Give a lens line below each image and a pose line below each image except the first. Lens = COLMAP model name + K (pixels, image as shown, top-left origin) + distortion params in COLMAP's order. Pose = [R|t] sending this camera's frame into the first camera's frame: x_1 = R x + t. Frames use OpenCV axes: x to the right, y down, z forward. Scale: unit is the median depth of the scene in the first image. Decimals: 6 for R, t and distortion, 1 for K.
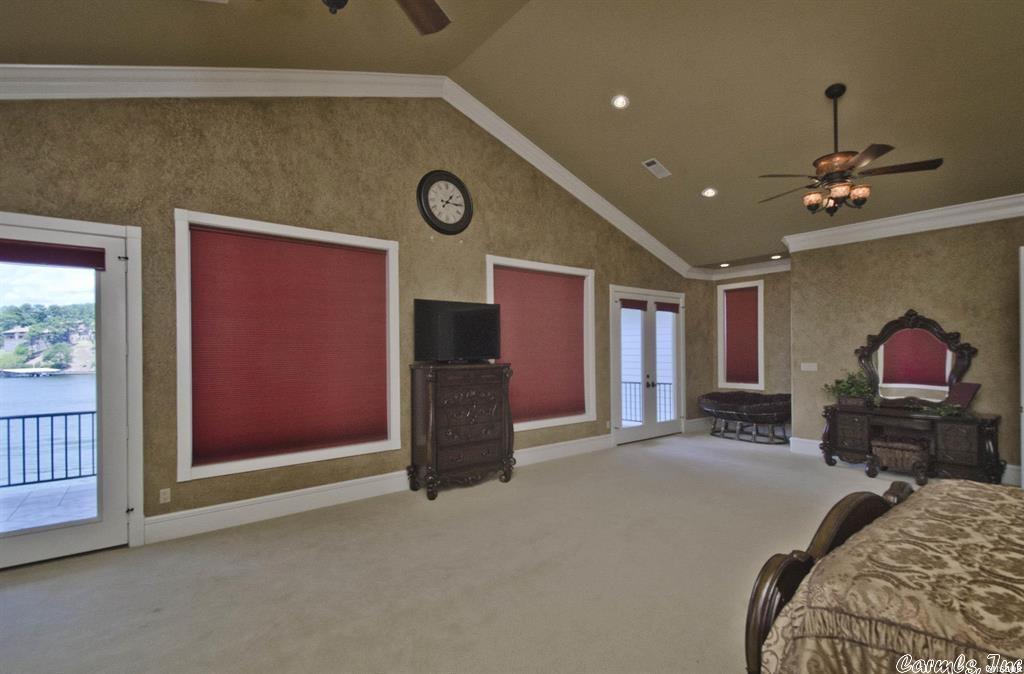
lens RADIAL K [[436.2, 0, 446.4], [0, 436.2, 353.4], [0, 0, 1]] dist [0.002359, -0.000156]
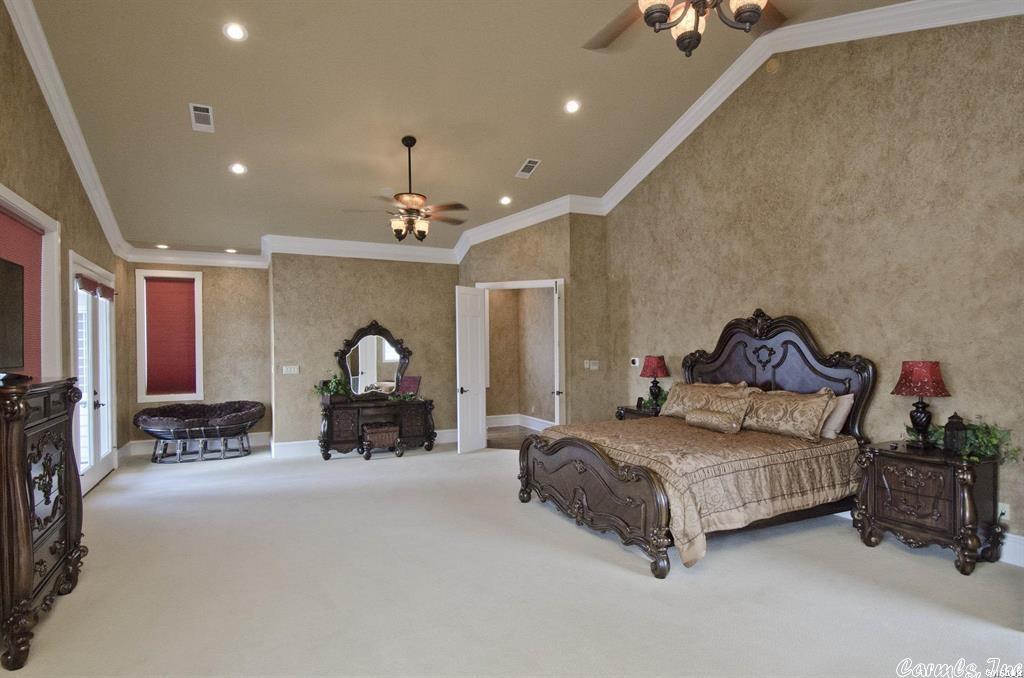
lens RADIAL K [[577.4, 0, 514.7], [0, 577.4, 342.7], [0, 0, 1]] dist [-0.027537, -0.001236]
pose [[0.153559, 0.017471, 0.987985, -0.344208], [0.009173, 0.999775, -0.019105, -0.001503], [-0.988097, 0.011997, 0.153364, 0.251733]]
